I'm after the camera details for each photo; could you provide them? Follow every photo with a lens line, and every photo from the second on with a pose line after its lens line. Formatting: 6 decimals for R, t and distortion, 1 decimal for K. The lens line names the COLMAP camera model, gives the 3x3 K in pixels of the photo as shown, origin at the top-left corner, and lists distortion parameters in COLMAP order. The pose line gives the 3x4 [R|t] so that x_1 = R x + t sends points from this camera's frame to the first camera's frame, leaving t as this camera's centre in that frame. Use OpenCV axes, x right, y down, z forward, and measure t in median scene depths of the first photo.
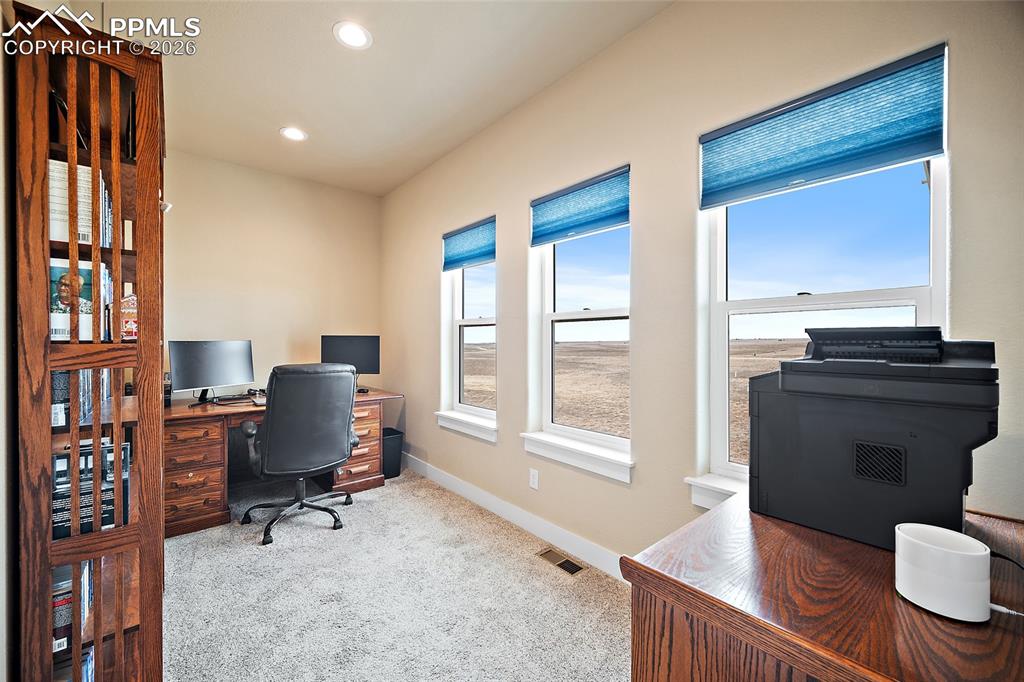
lens RADIAL K [[400.0, 0, 506.2], [0, 400.0, 345.2], [0, 0, 1]] dist [-0.000232, -0.000240]
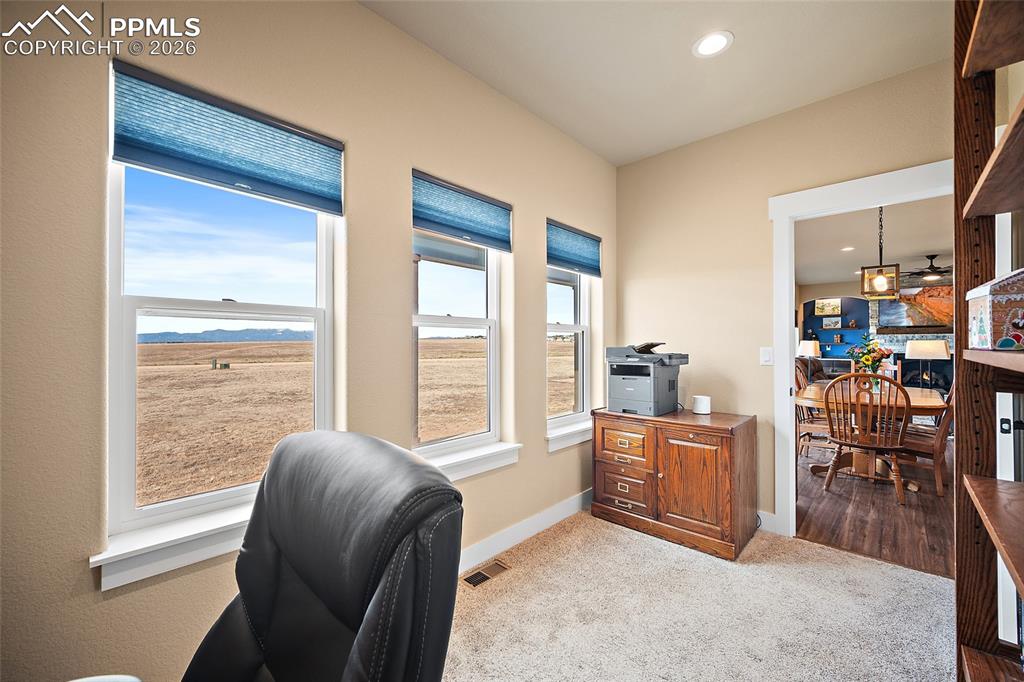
lens RADIAL K [[403.6, 0, 512.9], [0, 403.6, 342.8], [0, 0, 1]] dist [0.000456, -0.000076]
pose [[-0.110734, 0.005307, 0.993836, -0.810836], [0.007842, 0.999959, -0.004466, -0.018263], [-0.993819, 0.007299, -0.110772, 0.987693]]
